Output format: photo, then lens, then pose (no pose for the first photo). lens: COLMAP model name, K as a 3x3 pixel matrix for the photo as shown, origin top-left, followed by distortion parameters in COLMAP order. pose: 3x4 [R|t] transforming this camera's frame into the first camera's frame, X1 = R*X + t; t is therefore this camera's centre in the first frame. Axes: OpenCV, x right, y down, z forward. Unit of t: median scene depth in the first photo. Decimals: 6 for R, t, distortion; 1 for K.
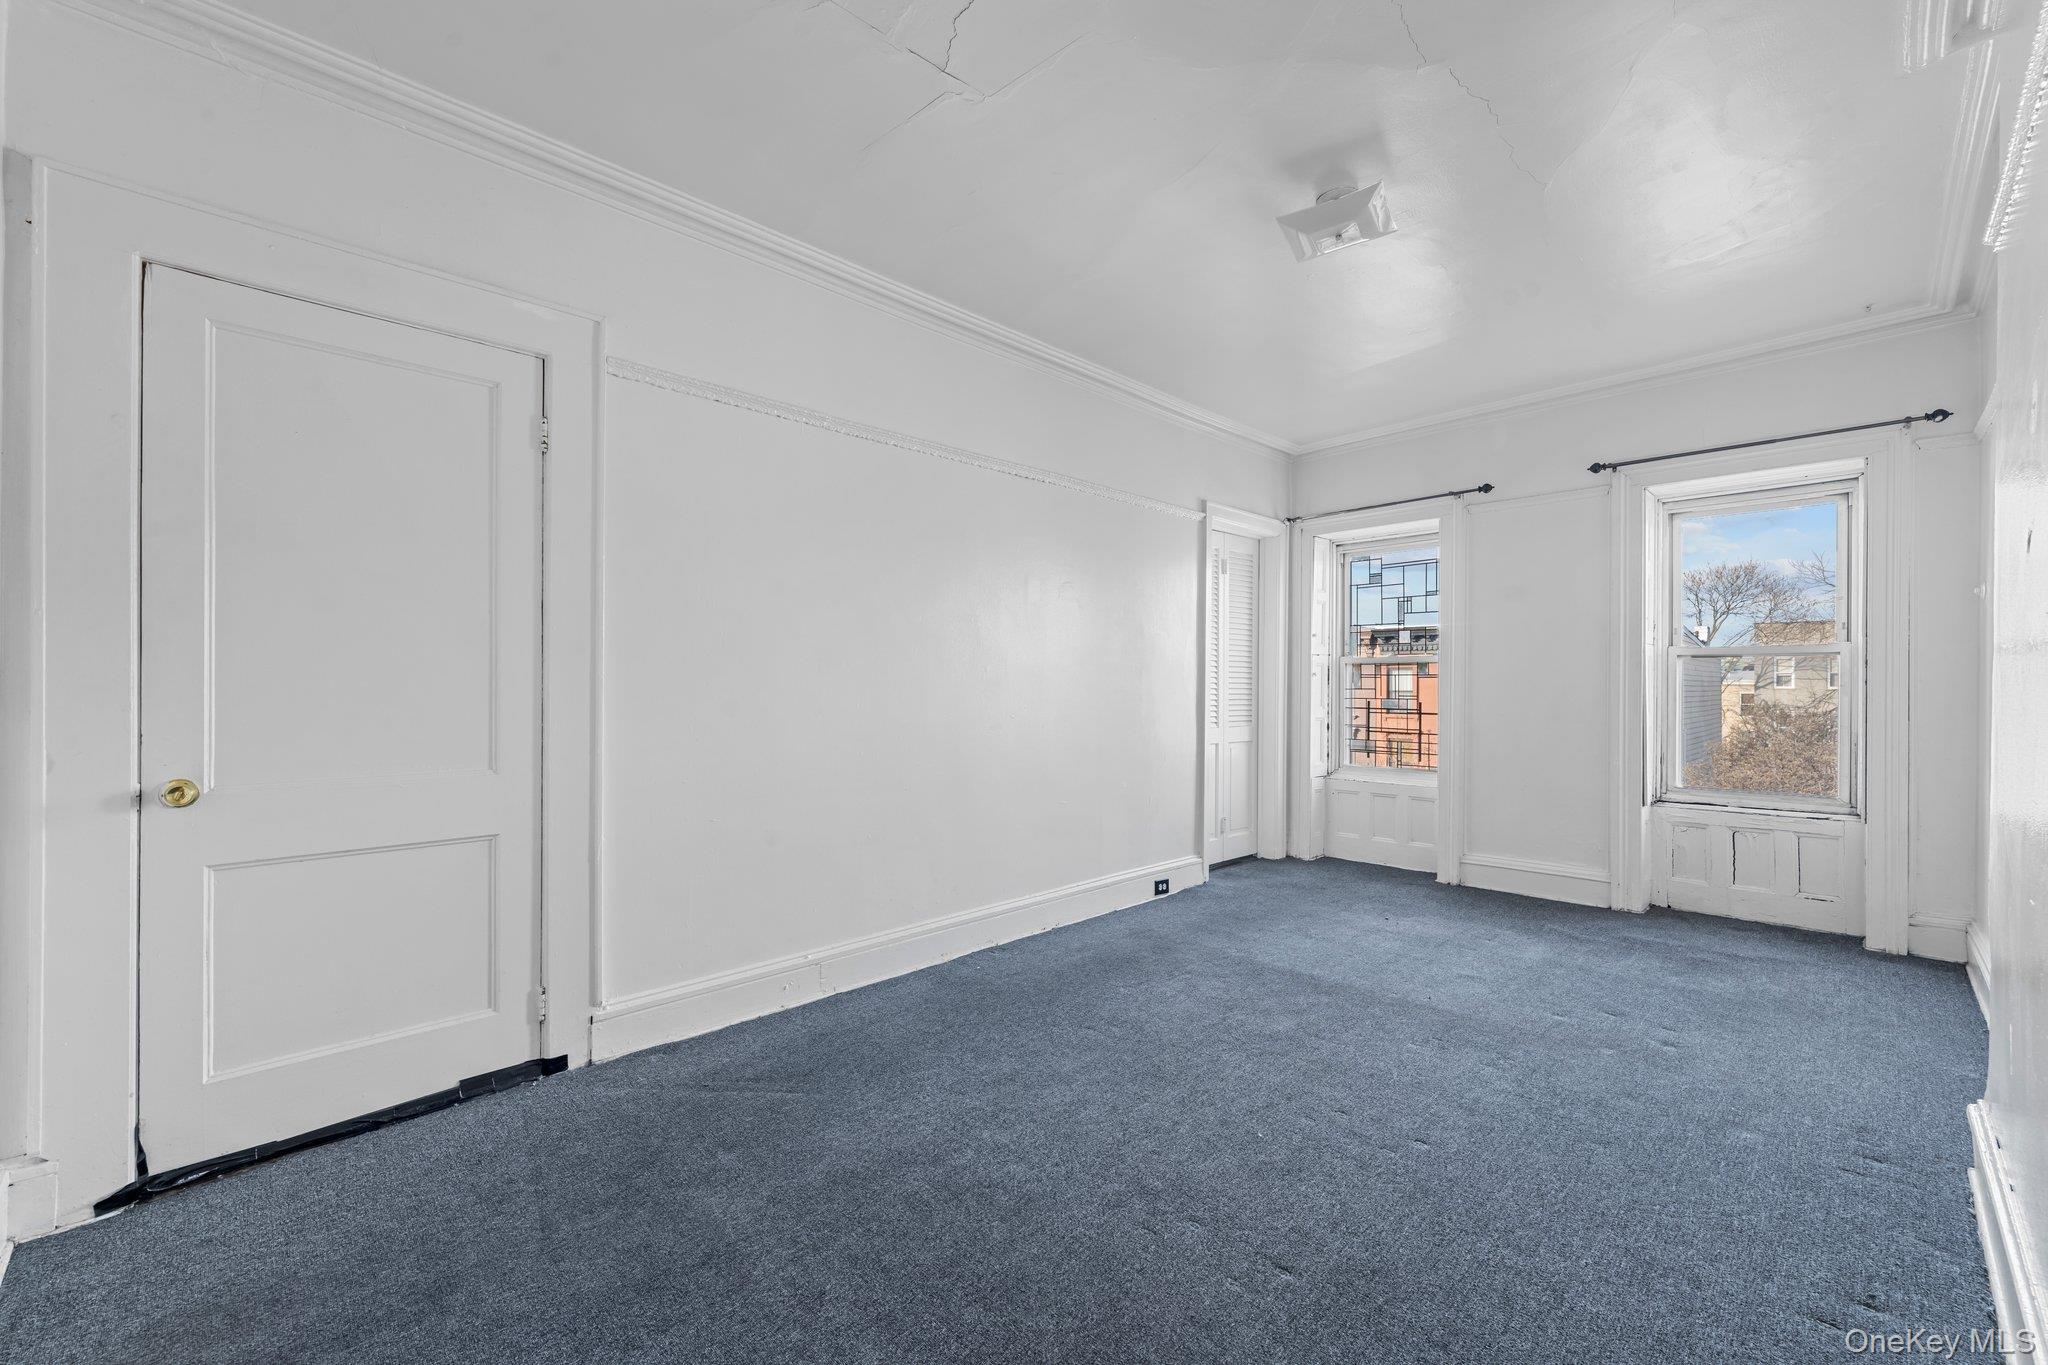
lens RADIAL K [[825.2, 0, 1024.0], [0, 825.2, 682.5], [0, 0, 1]] dist [0.001880, -0.000376]
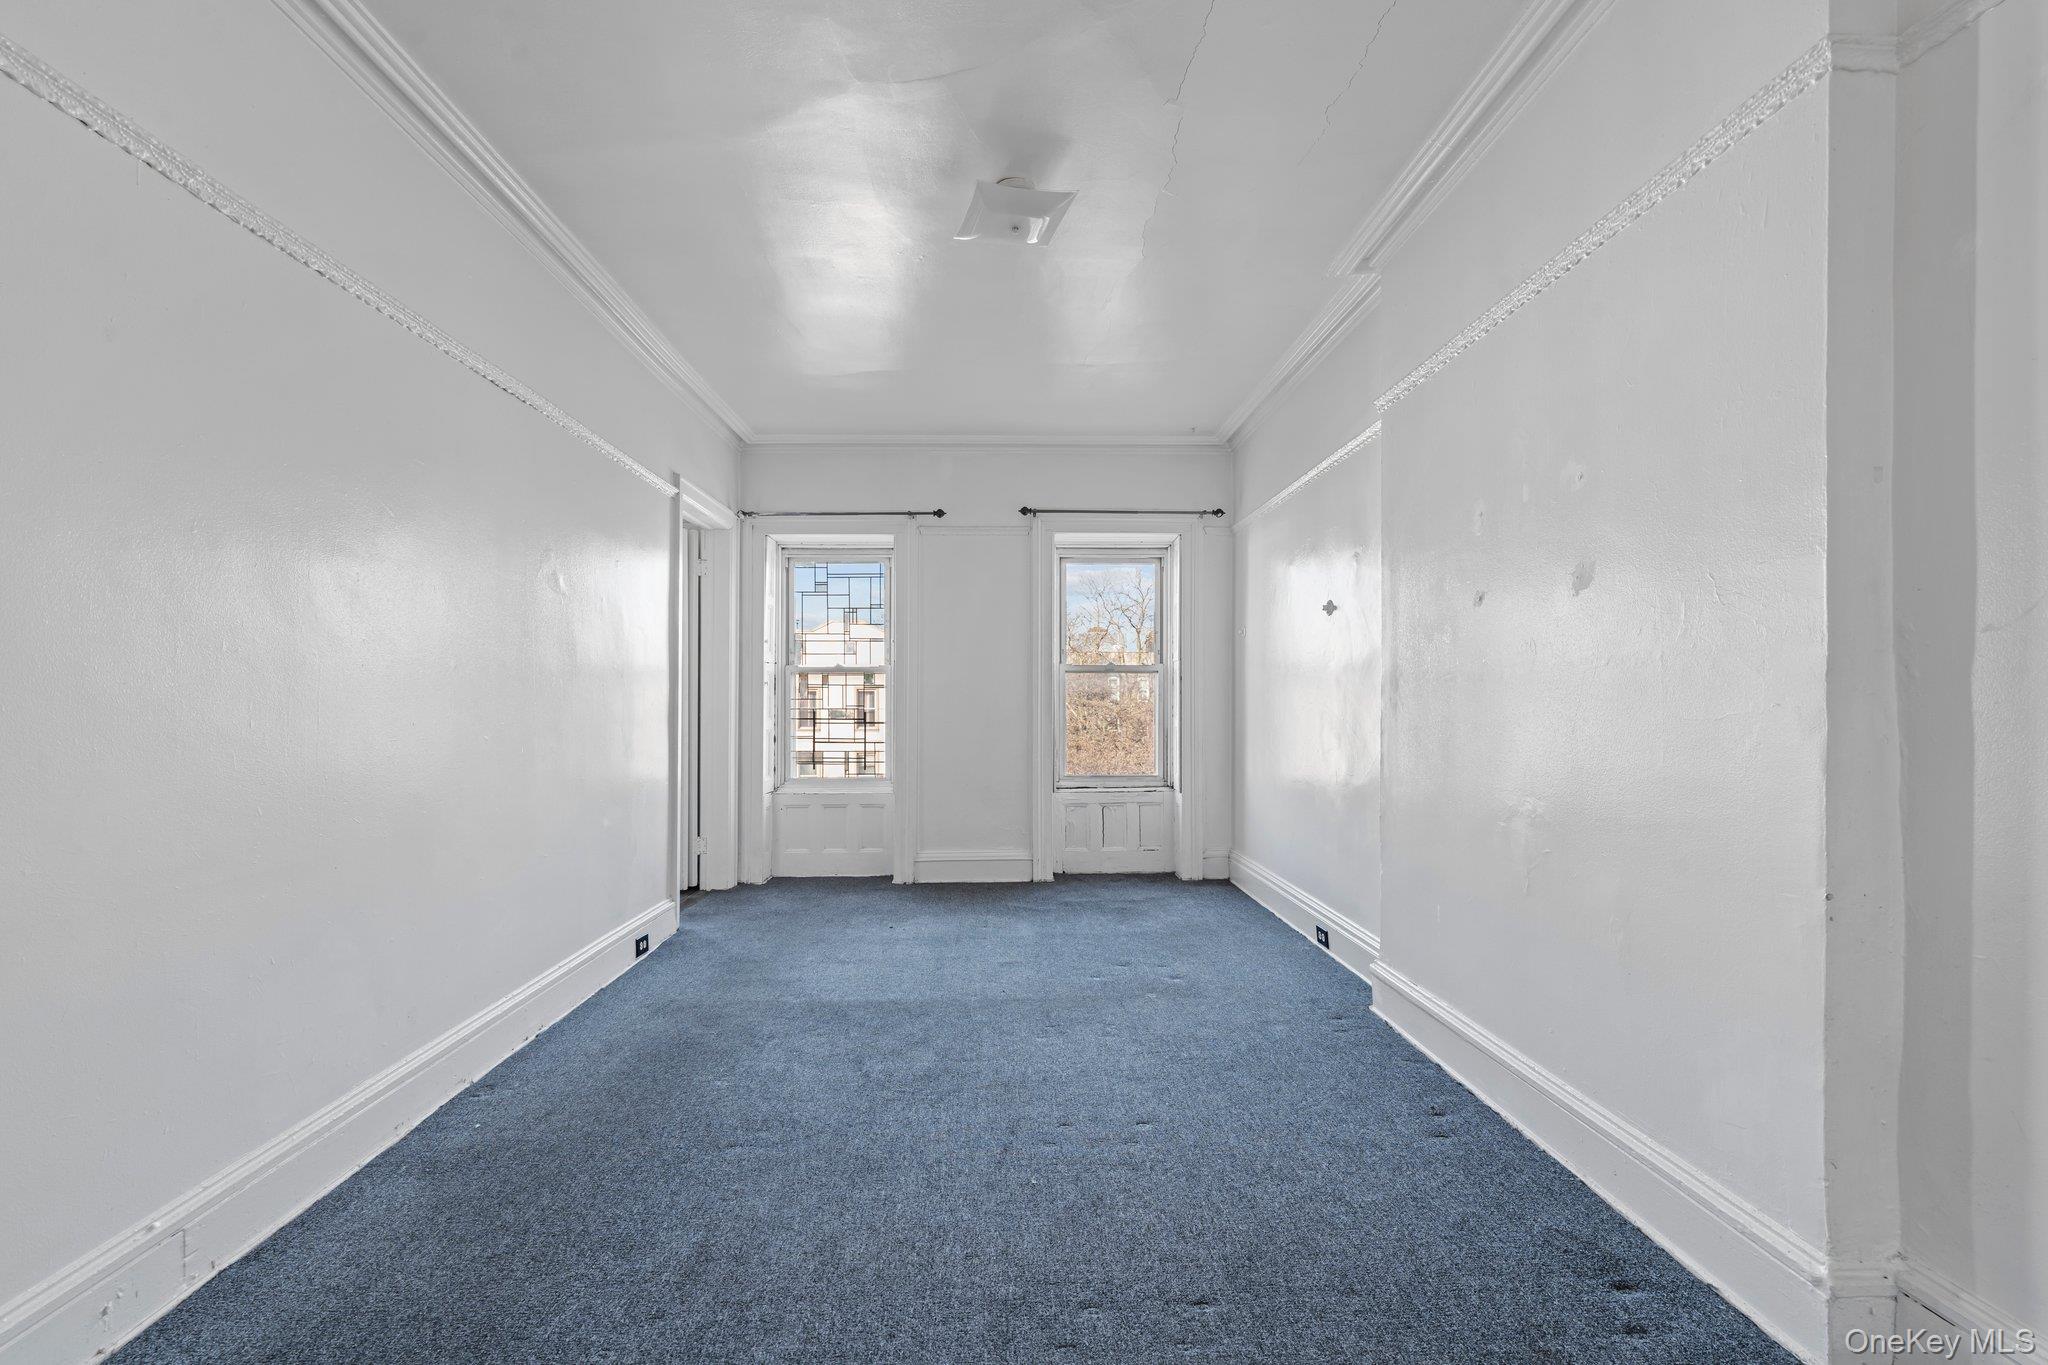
lens RADIAL K [[843.3, 0, 1024.4], [0, 843.3, 695.1], [0, 0, 1]] dist [0.002284, -0.000587]
pose [[0.677768, 0.001939, 0.735274, -0.215224], [-0.000832, 0.999998, -0.001870, 0.006937], [-0.735276, 0.000655, 0.677768, 0.199724]]
